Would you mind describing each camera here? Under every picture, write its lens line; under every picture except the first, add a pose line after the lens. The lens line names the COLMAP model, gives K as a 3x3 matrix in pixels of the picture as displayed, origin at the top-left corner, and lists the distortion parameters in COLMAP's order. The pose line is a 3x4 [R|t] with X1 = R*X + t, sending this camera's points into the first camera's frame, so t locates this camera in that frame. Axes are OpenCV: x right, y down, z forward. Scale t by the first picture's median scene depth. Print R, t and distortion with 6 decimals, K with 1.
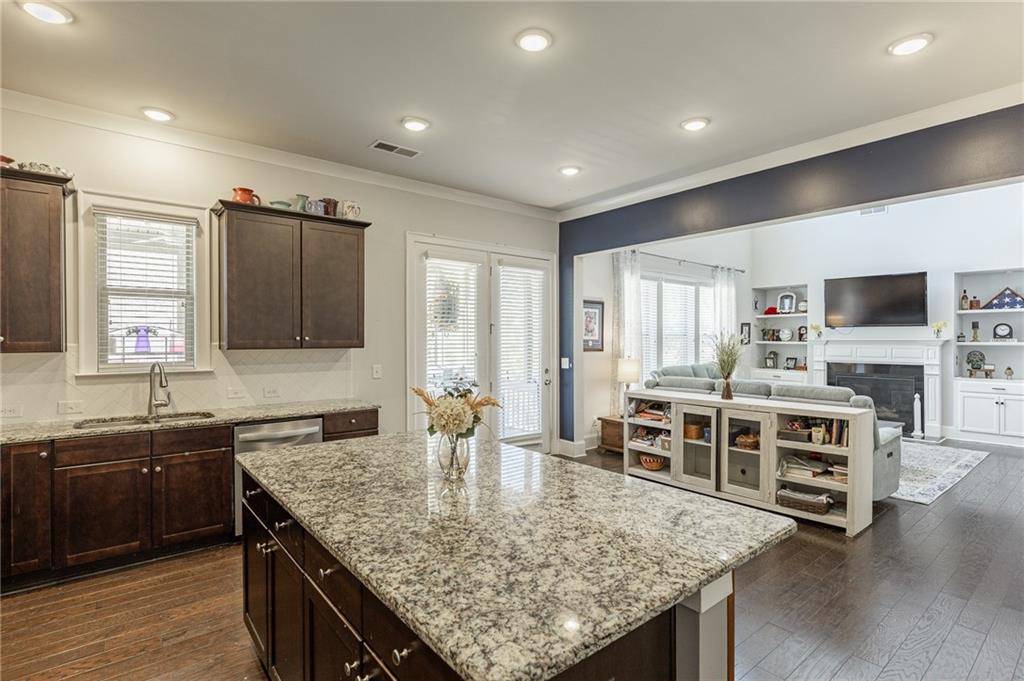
lens RADIAL K [[501.3, 0, 529.5], [0, 501.3, 341.0], [0, 0, 1]] dist [-0.002549, -0.000181]
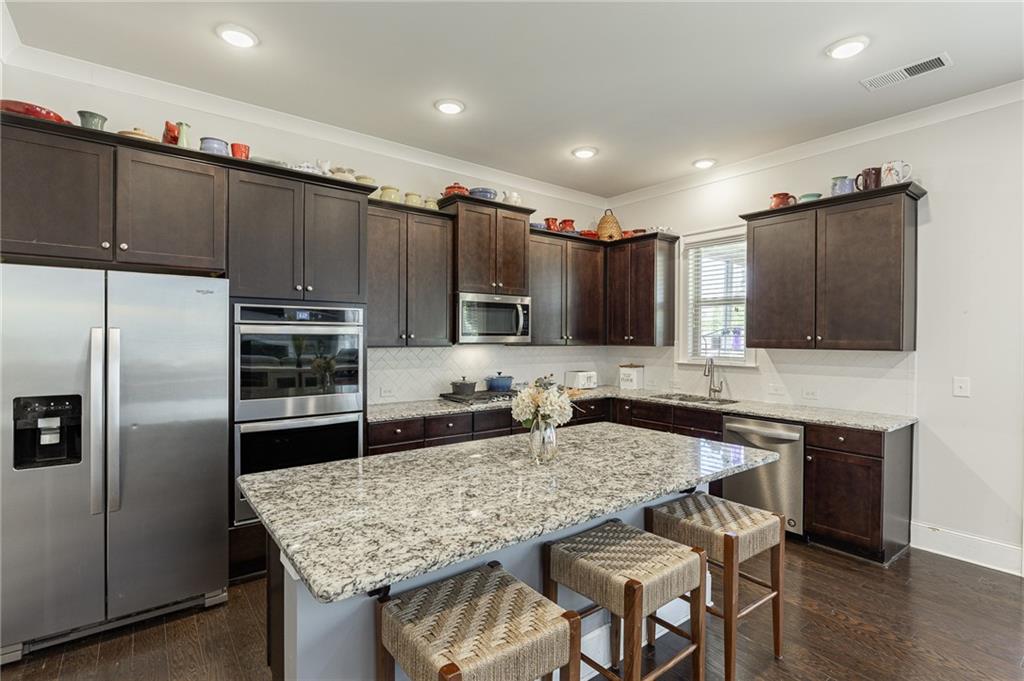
lens RADIAL K [[491.0, 0, 519.7], [0, 491.0, 342.0], [0, 0, 1]] dist [-0.002411, -0.000761]
pose [[-0.033761, 0.009748, -0.999382, 0.371534], [-0.008991, 0.999909, 0.010057, -0.001771], [0.999389, 0.009325, -0.033671, 0.396728]]
